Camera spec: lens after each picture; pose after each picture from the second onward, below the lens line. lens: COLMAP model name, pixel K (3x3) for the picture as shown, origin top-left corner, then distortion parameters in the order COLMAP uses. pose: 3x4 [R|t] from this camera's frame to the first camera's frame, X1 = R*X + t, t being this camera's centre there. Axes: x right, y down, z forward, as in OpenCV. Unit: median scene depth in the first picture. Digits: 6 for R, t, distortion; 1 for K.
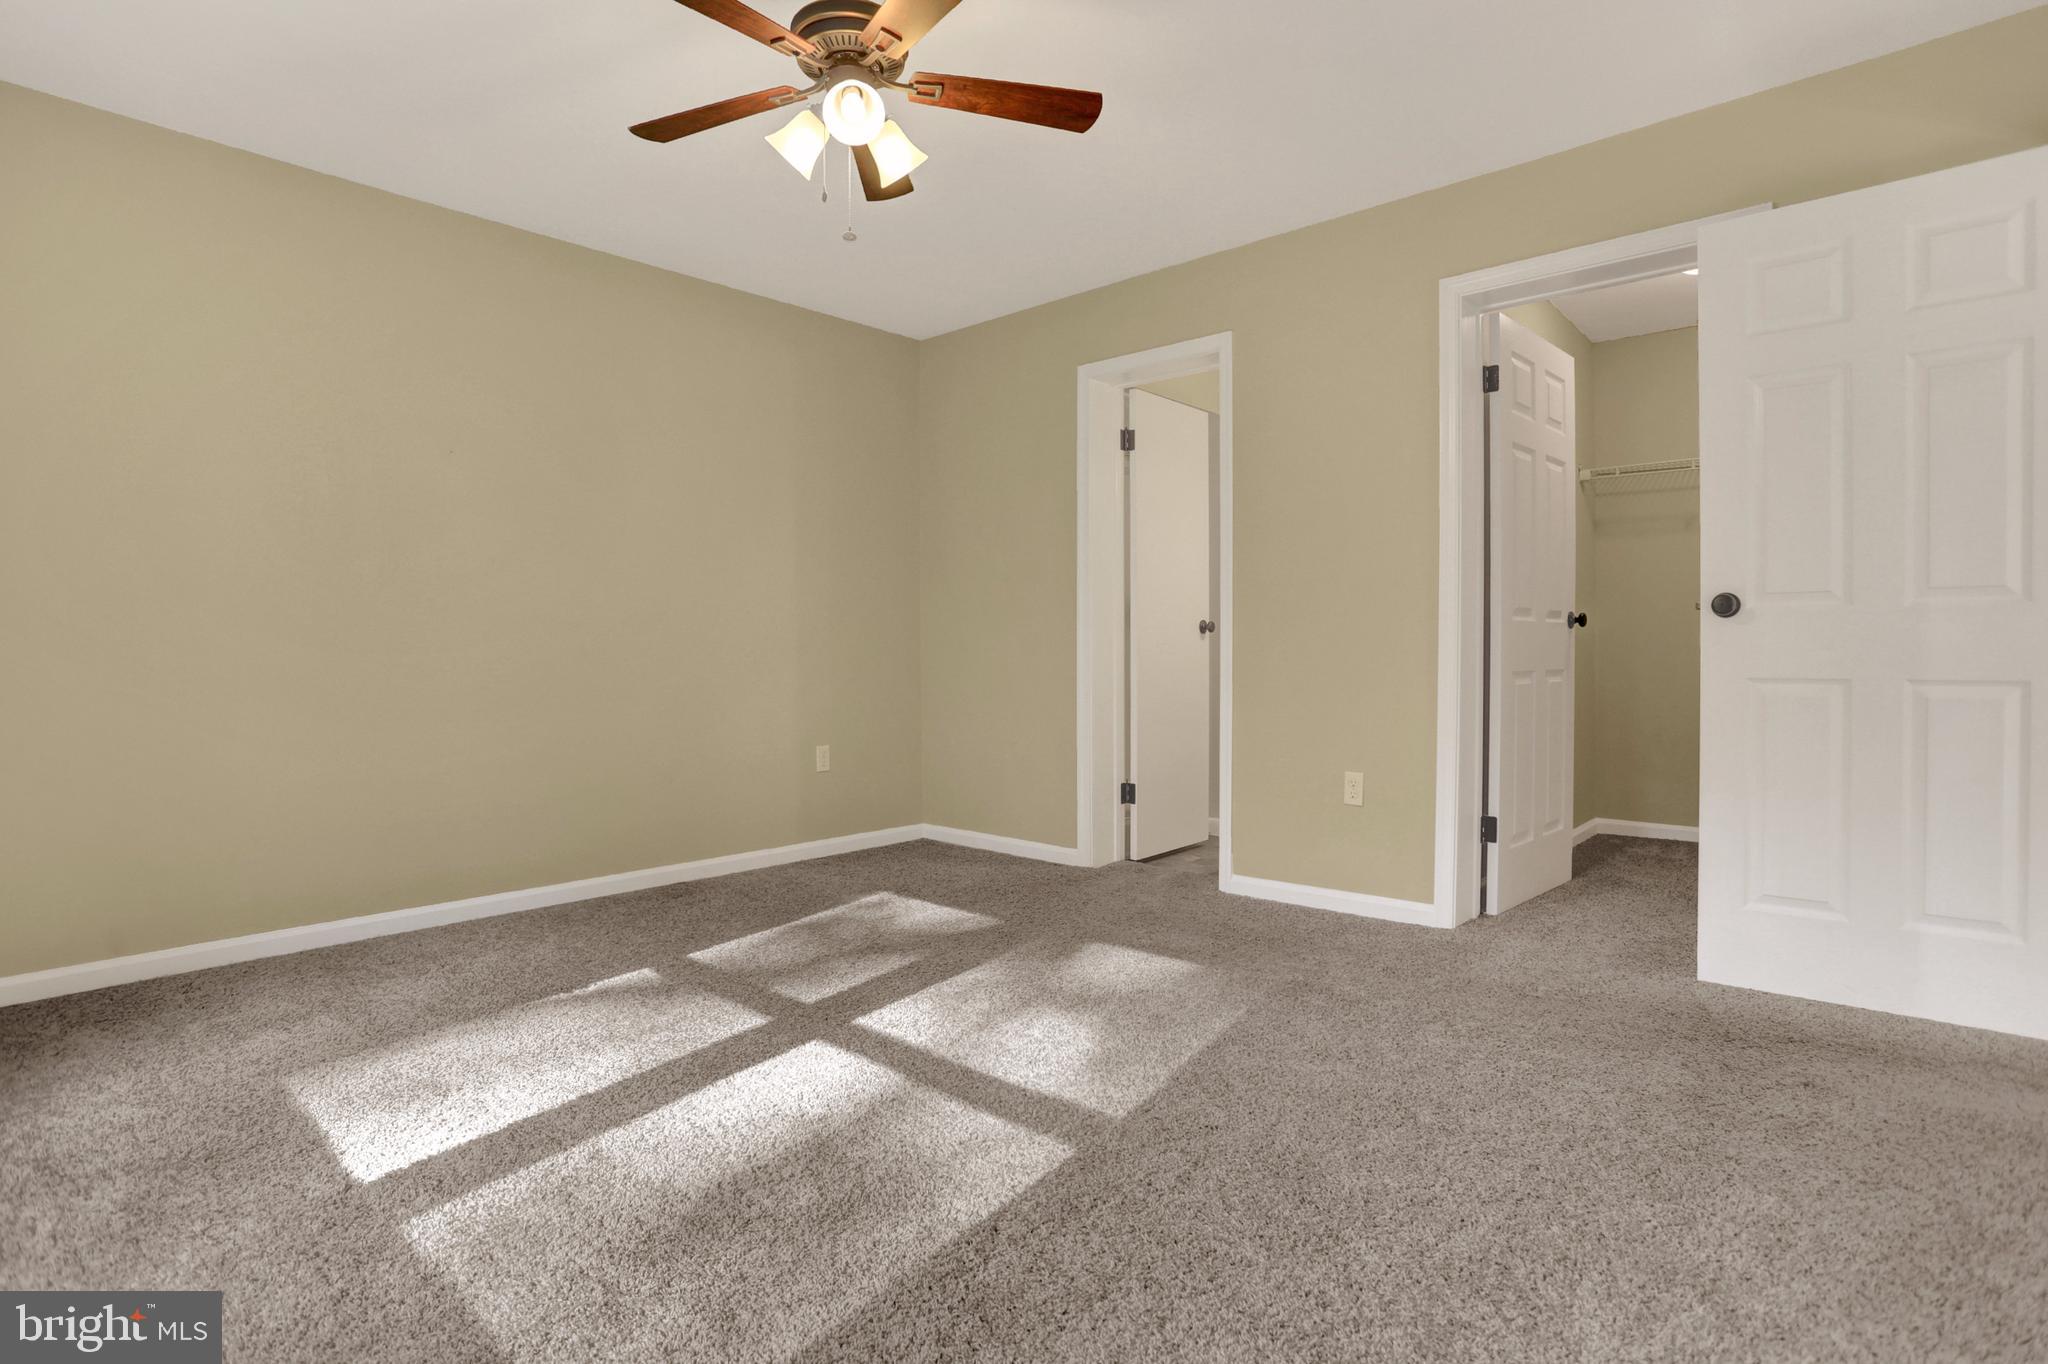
lens RADIAL K [[1026.3, 0, 1015.0], [0, 1026.3, 657.4], [0, 0, 1]] dist [-0.037096, 0.000821]
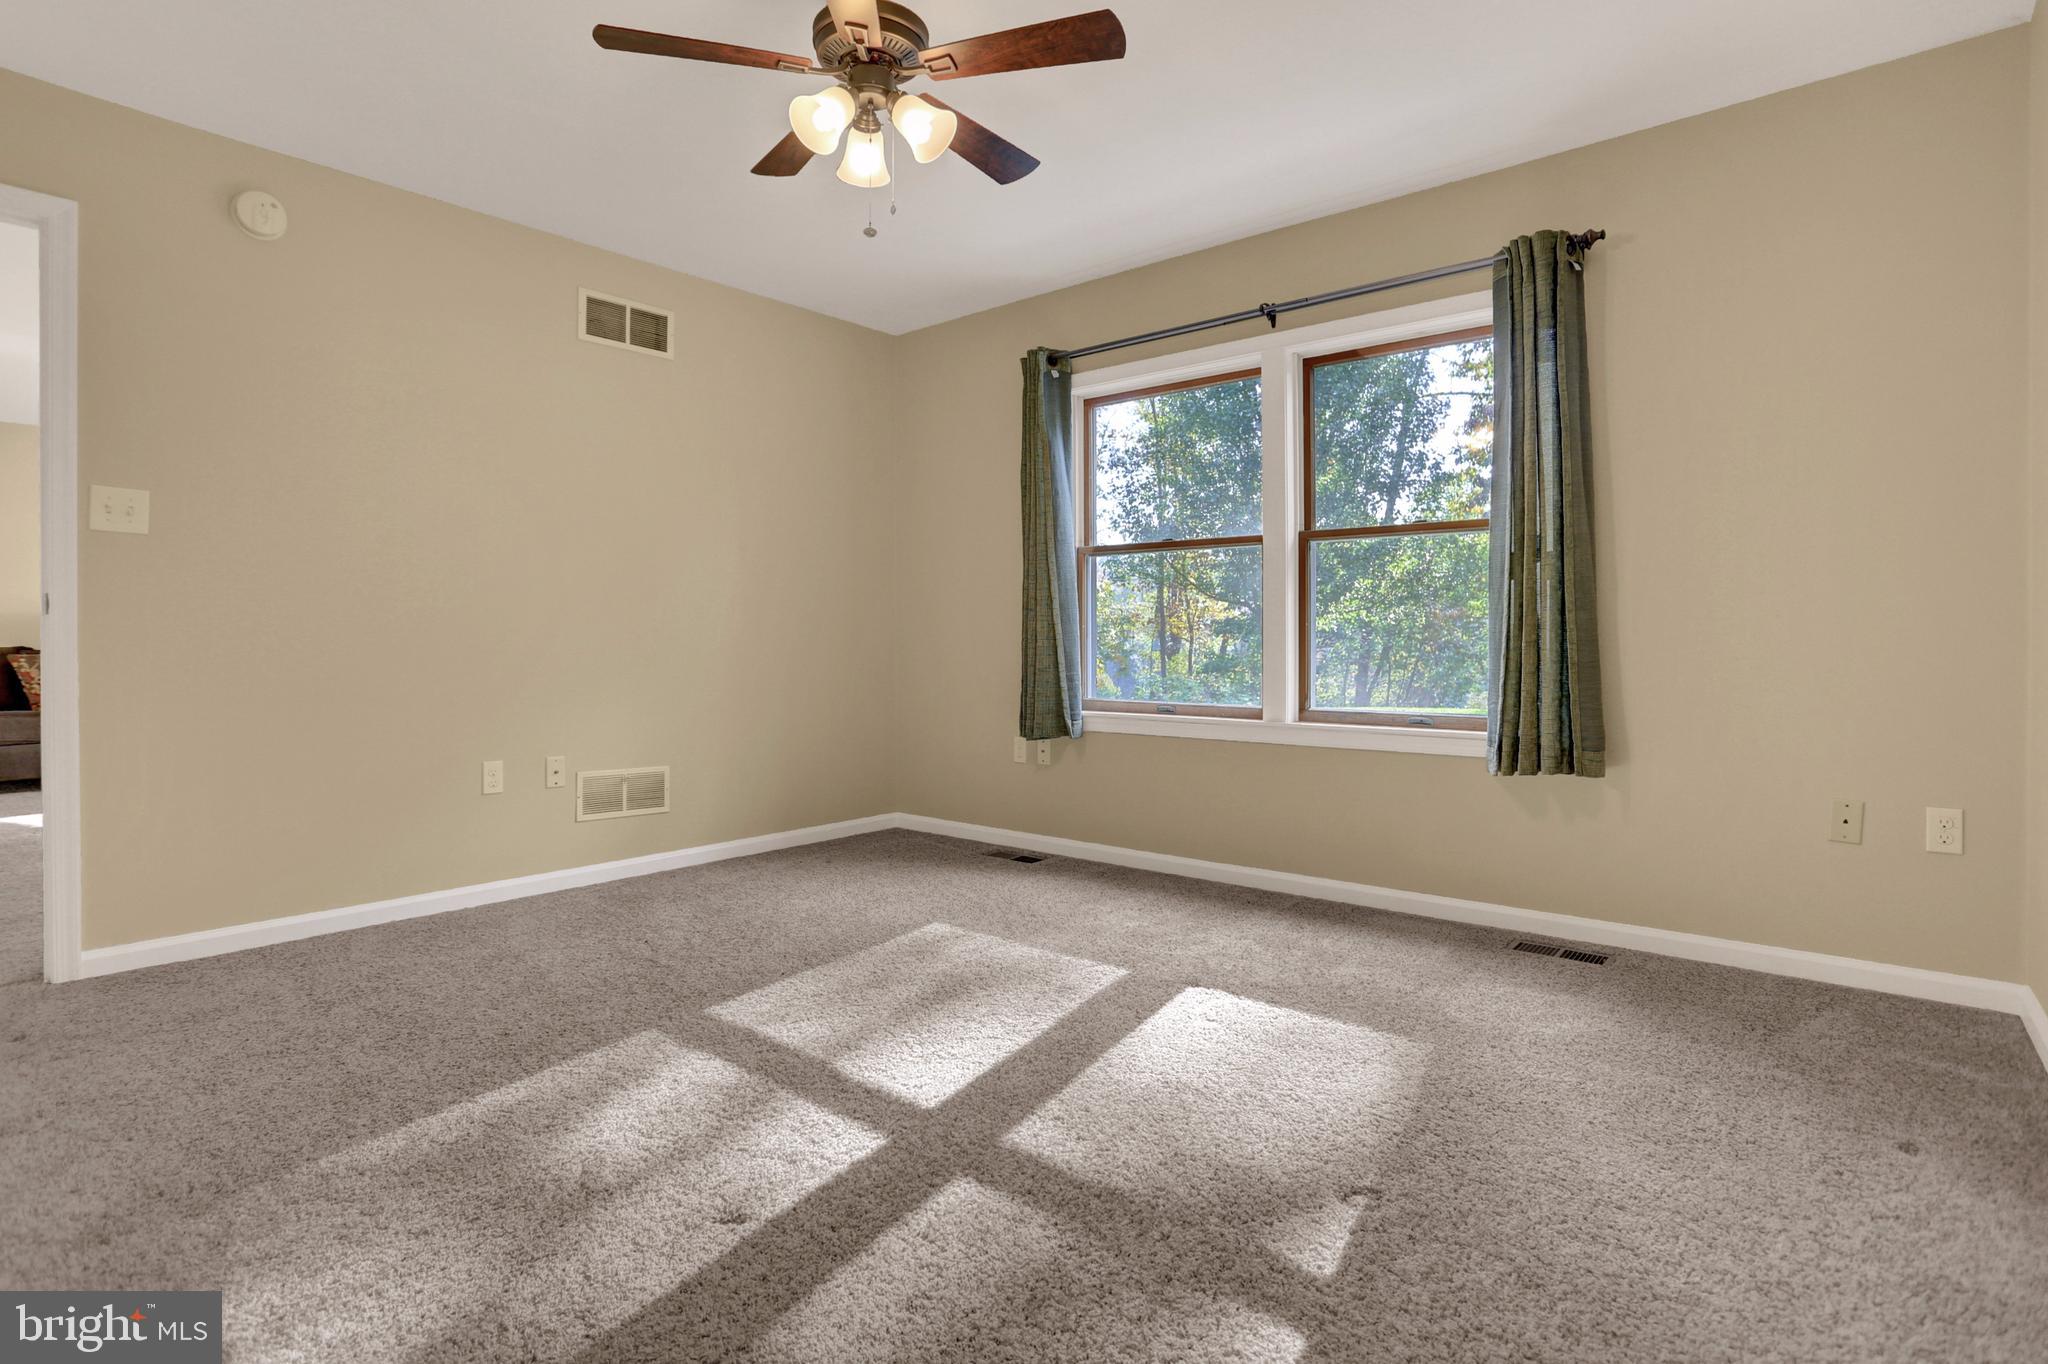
lens RADIAL K [[1026.3, 0, 1015.0], [0, 1026.3, 657.4], [0, 0, 1]] dist [-0.037096, 0.000821]
pose [[-0.999703, 0.010896, -0.021786, -0.228504], [0.010256, 0.999519, 0.029279, -0.012463], [0.022095, 0.029047, -0.999334, 1.661025]]
